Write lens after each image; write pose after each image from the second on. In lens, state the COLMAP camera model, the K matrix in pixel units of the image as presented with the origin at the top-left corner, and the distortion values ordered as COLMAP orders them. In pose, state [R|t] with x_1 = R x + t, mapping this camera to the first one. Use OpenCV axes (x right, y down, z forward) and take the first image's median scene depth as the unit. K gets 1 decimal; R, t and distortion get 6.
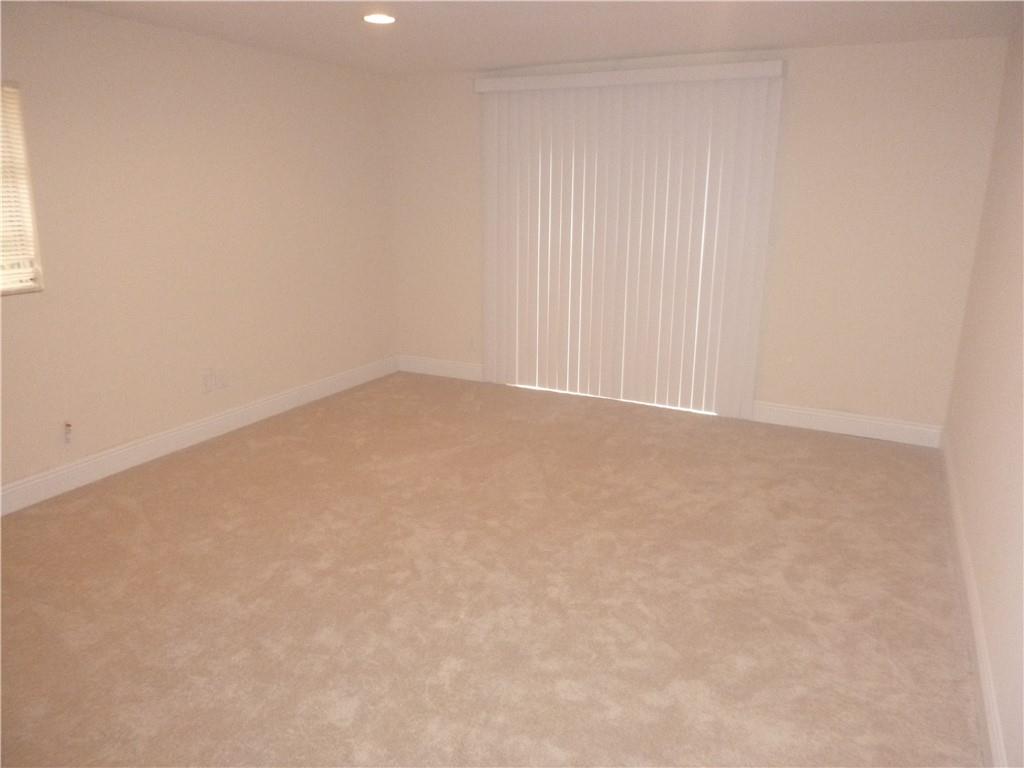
lens RADIAL K [[746.6, 0, 497.3], [0, 746.6, 384.2], [0, 0, 1]] dist [-0.031166, 0.011928]
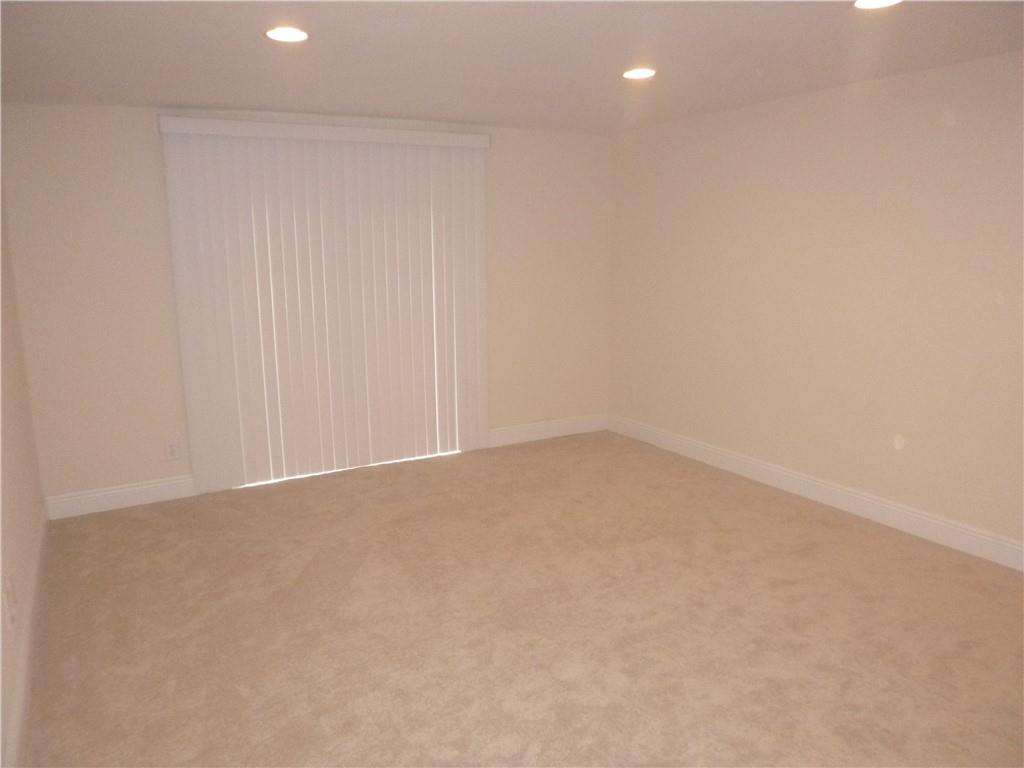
lens RADIAL K [[746.6, 0, 497.3], [0, 746.6, 384.2], [0, 0, 1]] dist [-0.031166, 0.011928]
pose [[0.546855, -0.173308, 0.819093, -0.533174], [0.233685, 0.971054, 0.049444, -0.093026], [-0.803953, 0.164371, 0.571525, 0.320667]]
